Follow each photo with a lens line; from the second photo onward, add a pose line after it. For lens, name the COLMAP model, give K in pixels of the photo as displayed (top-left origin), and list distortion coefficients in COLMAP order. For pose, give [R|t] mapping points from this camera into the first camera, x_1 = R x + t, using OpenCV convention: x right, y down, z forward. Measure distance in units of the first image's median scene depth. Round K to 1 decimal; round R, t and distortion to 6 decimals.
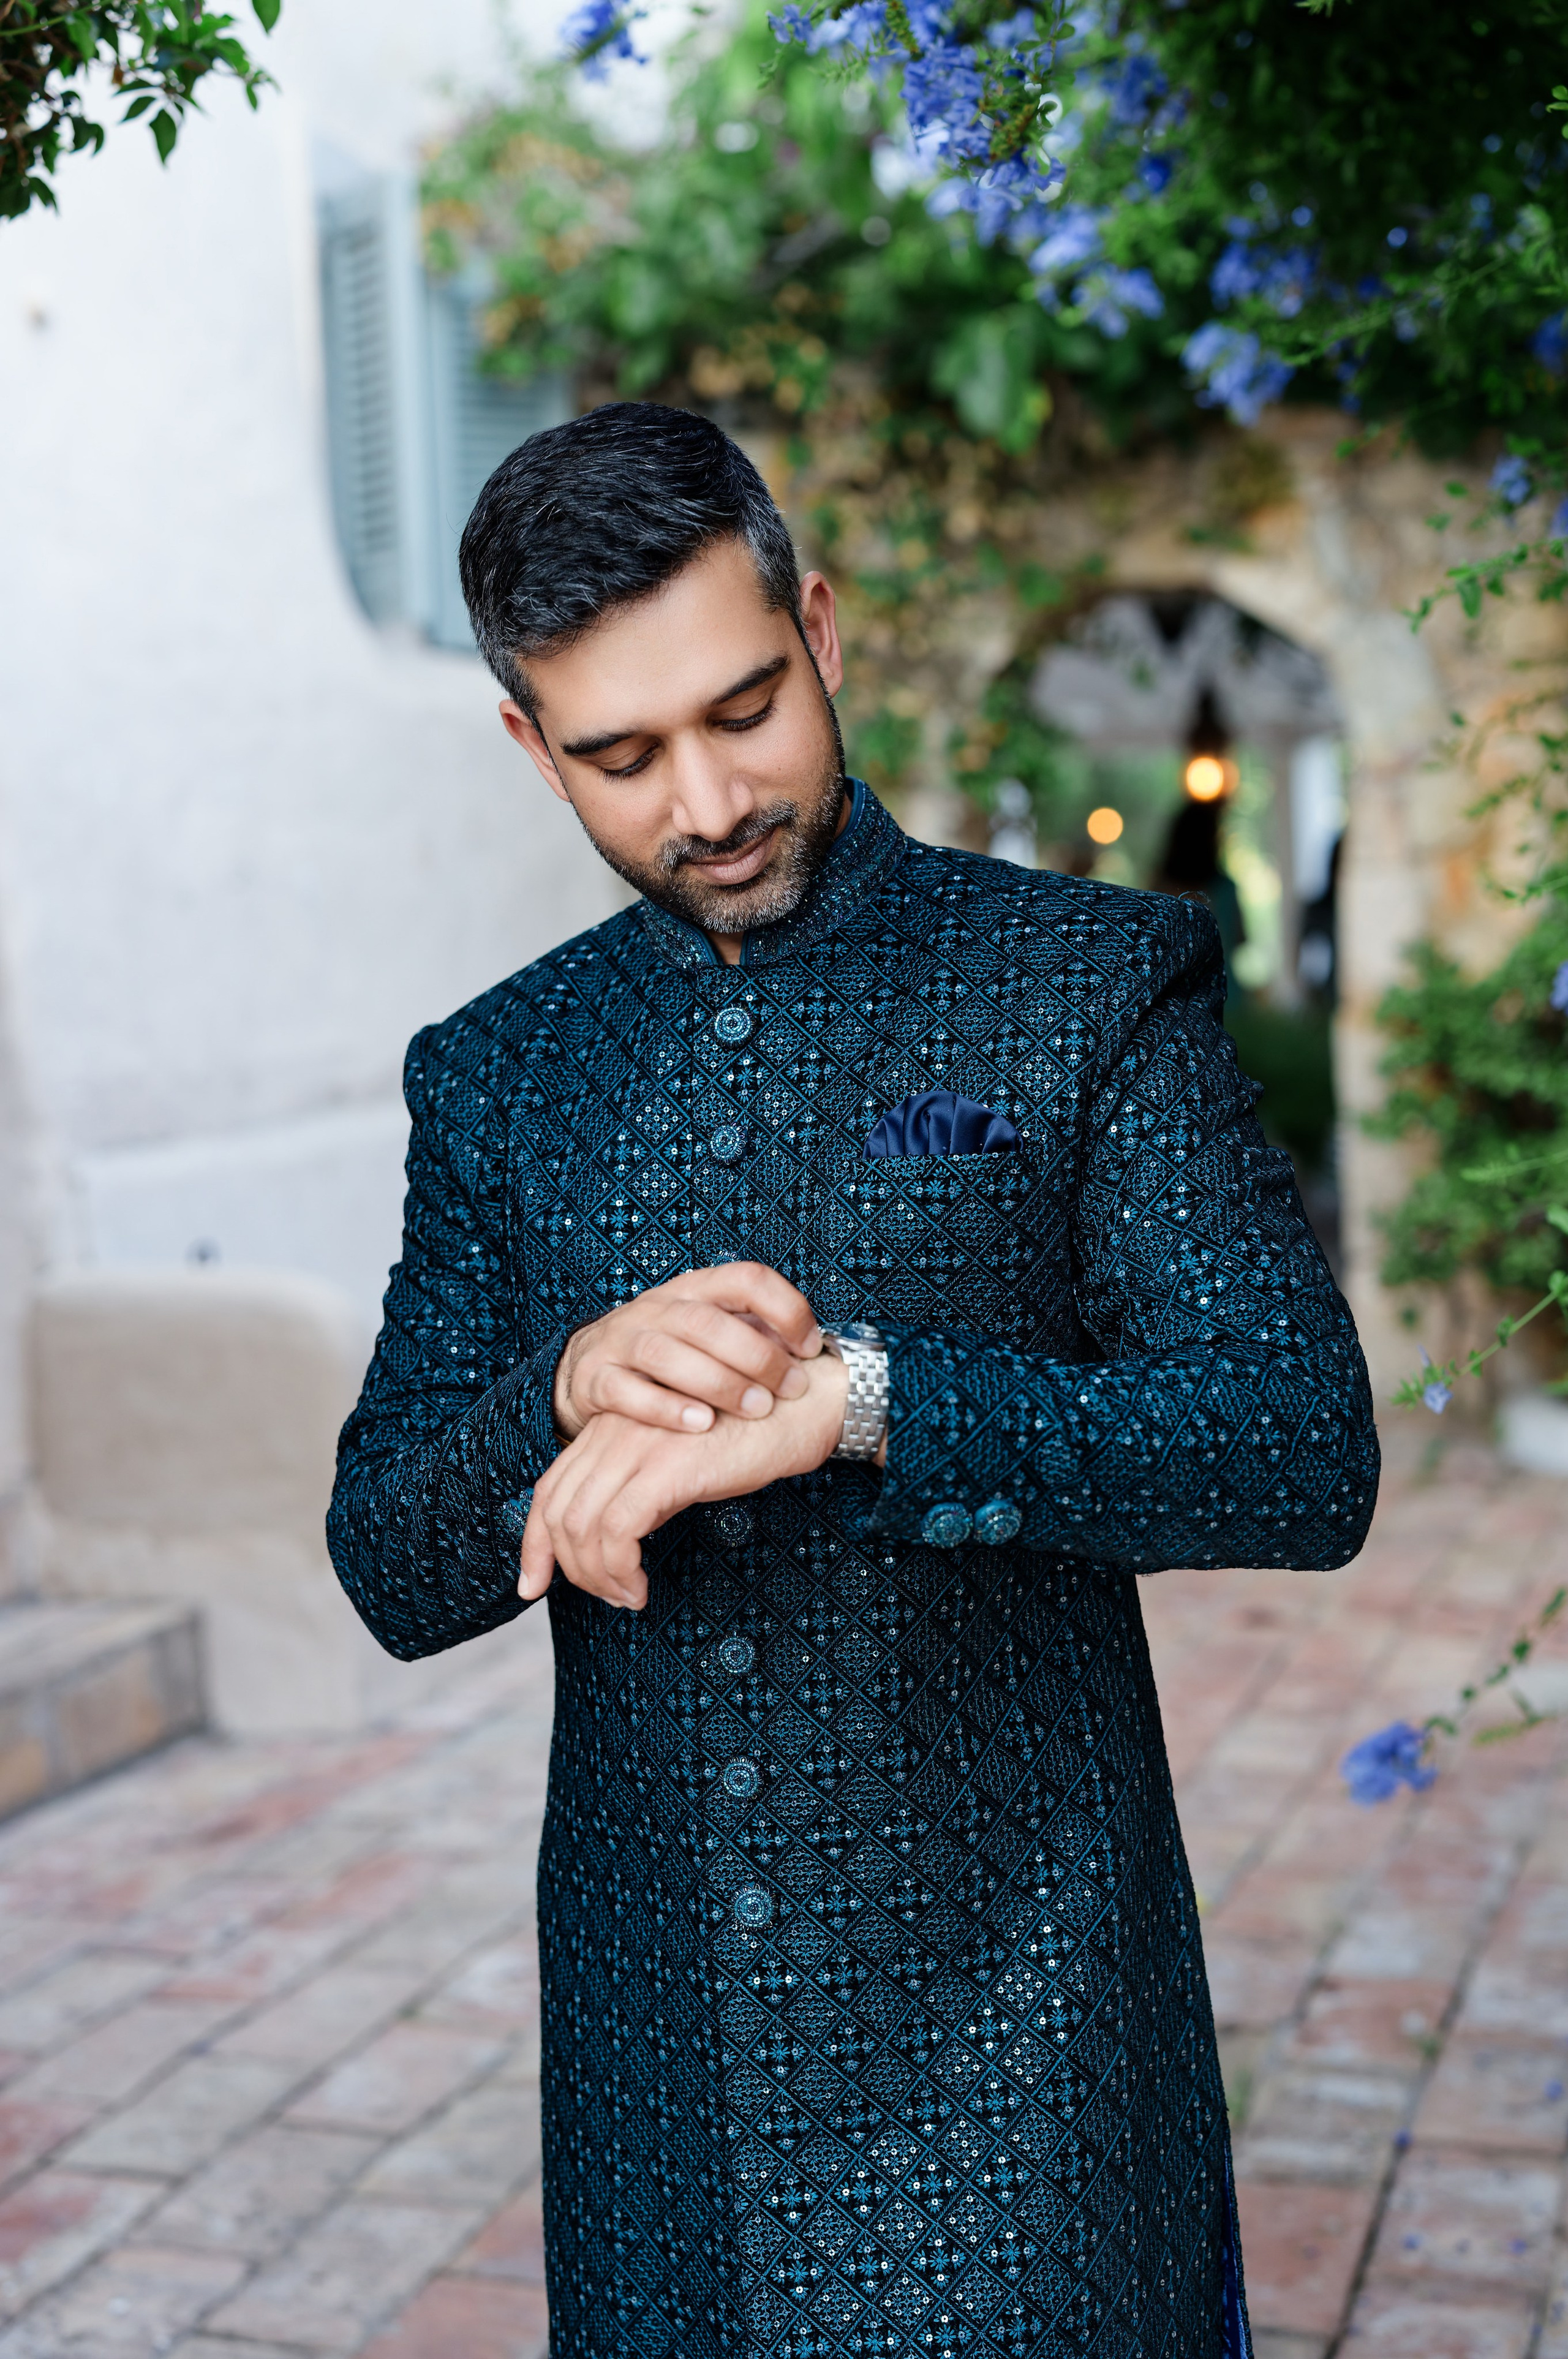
lens RADIAL K [[3424.2, 0, 771.0], [0, 3424.2, 1192.8], [0, 0, 1]] dist [-0.027361, 0.000000]
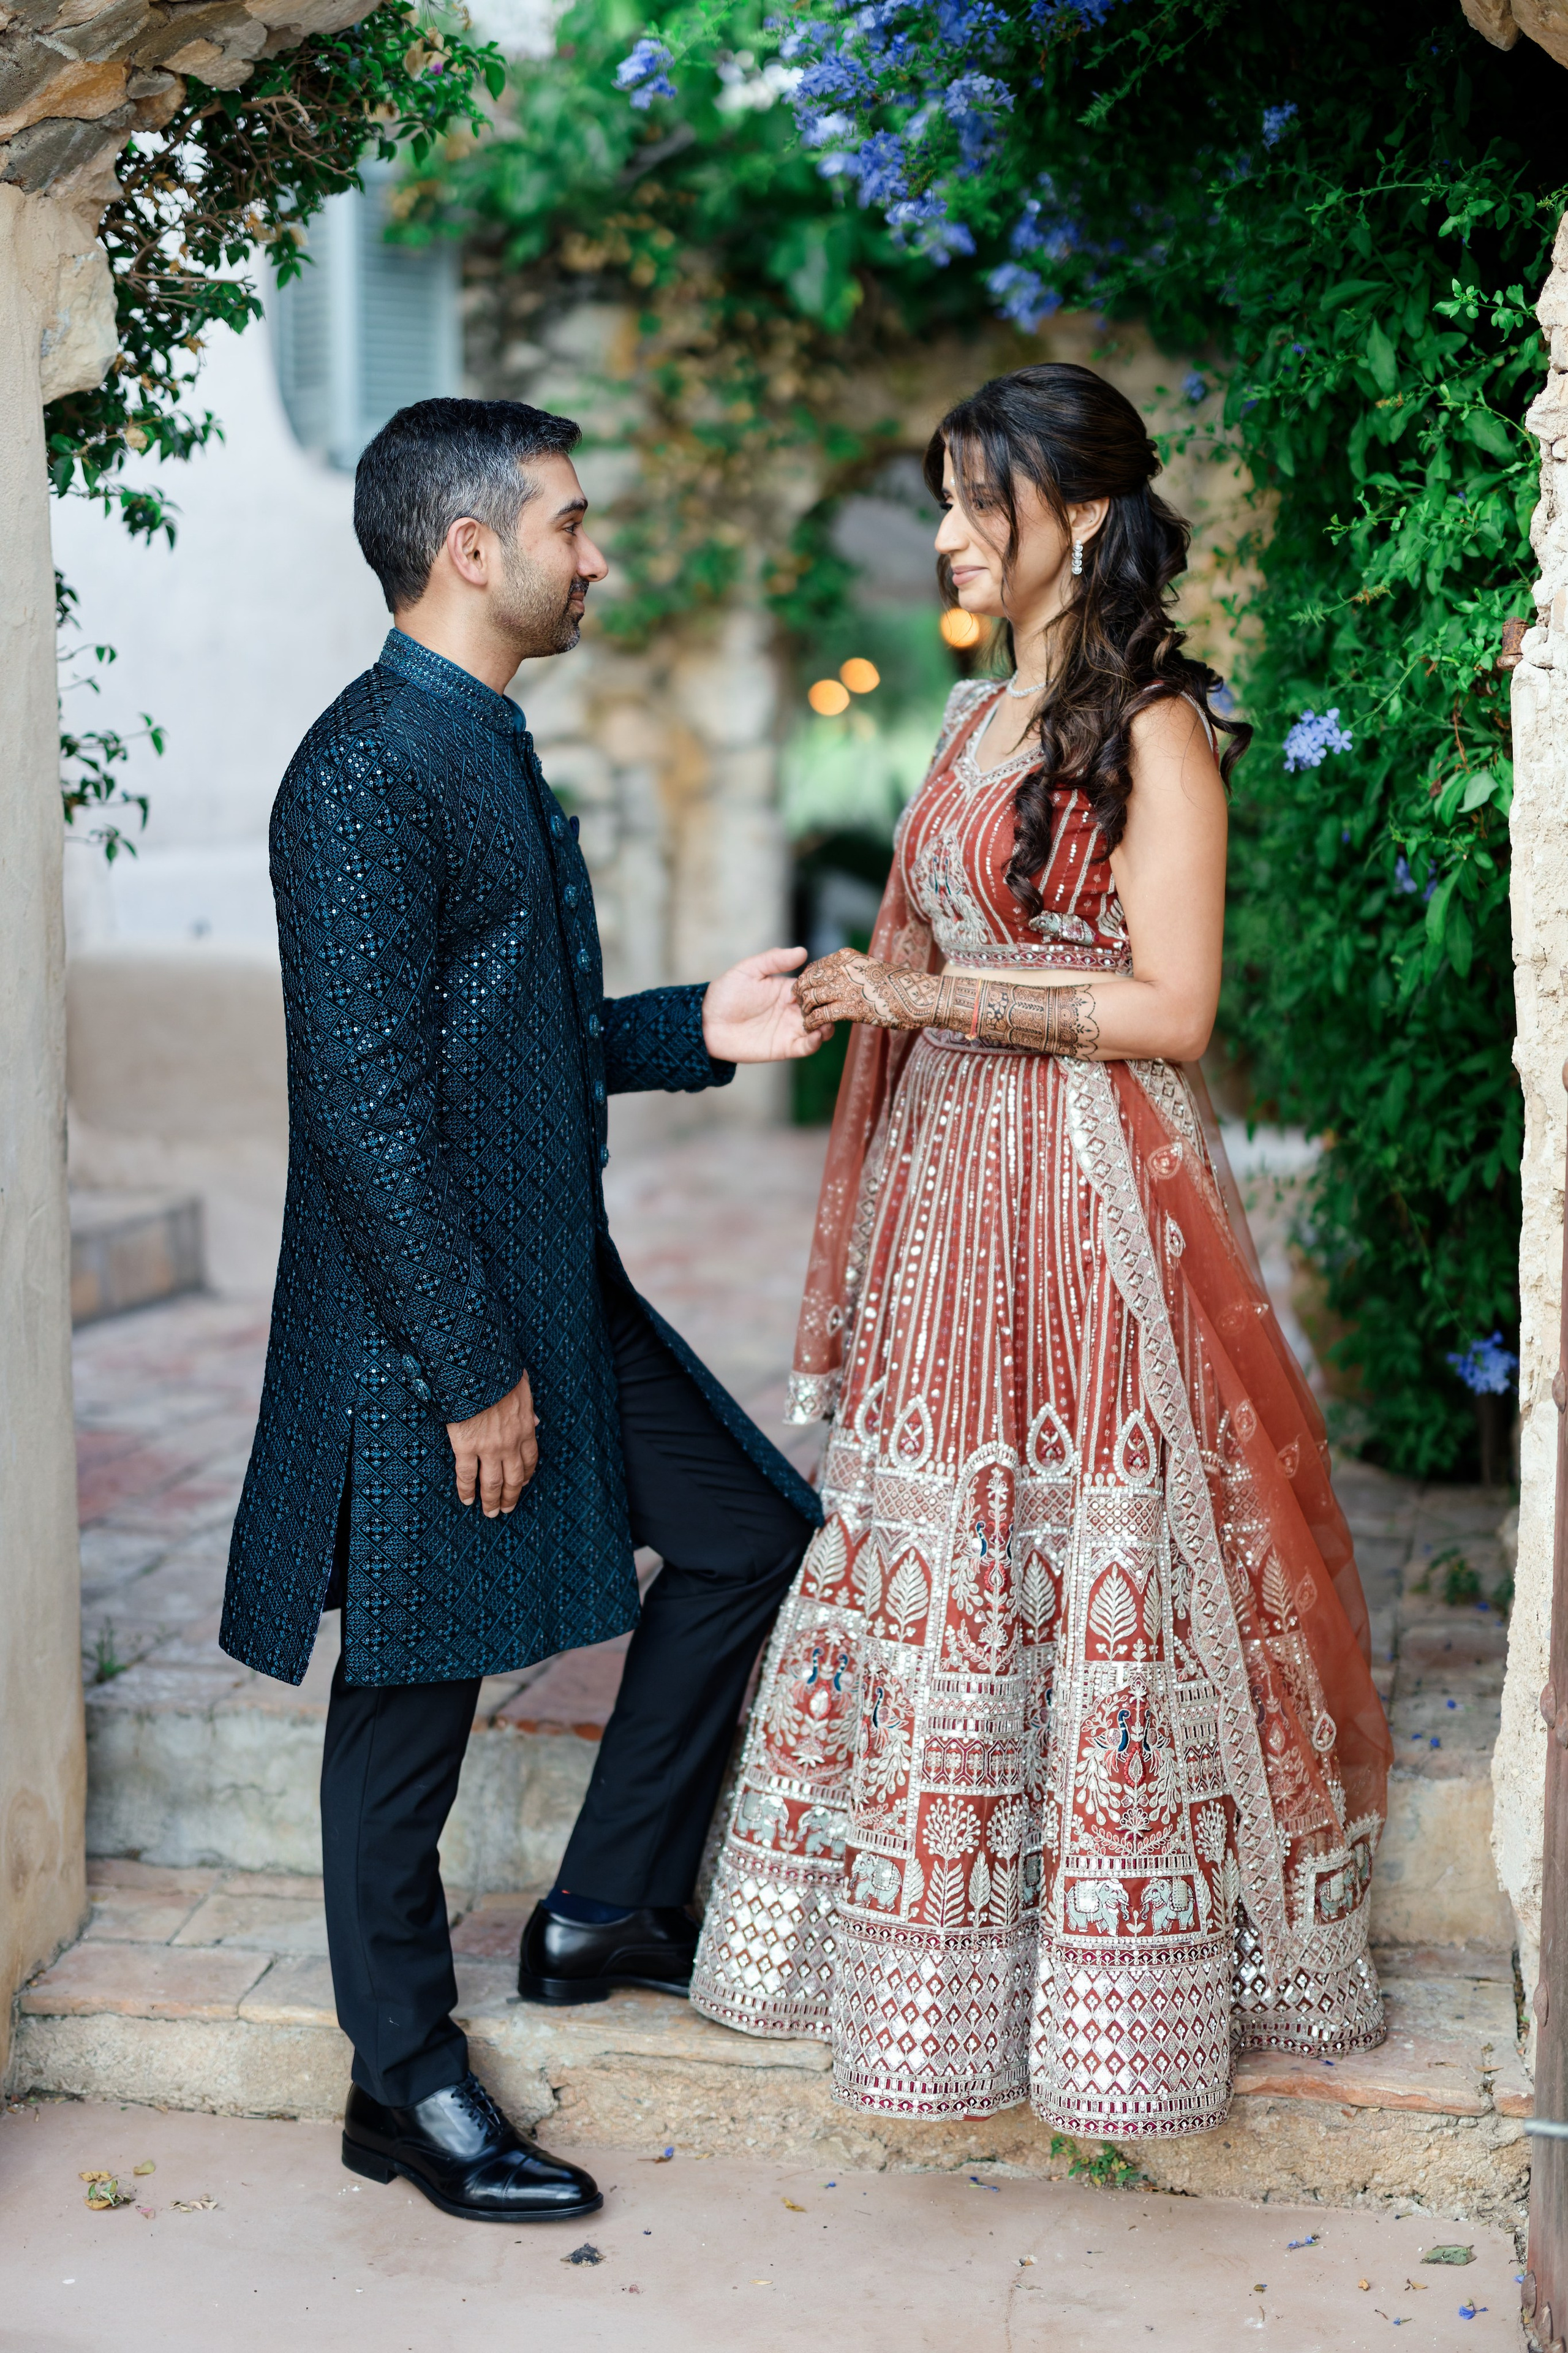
lens RADIAL K [[3213.0, 0, 785.2], [0, 3213.0, 1142.9], [0, 0, 1]] dist [-0.031425, 0.000000]
pose [[0.996408, 0.031314, 0.078686, -0.023967], [-0.034547, 0.998599, 0.040070, 0.025179], [-0.077321, -0.042644, 0.996094, -0.140078]]
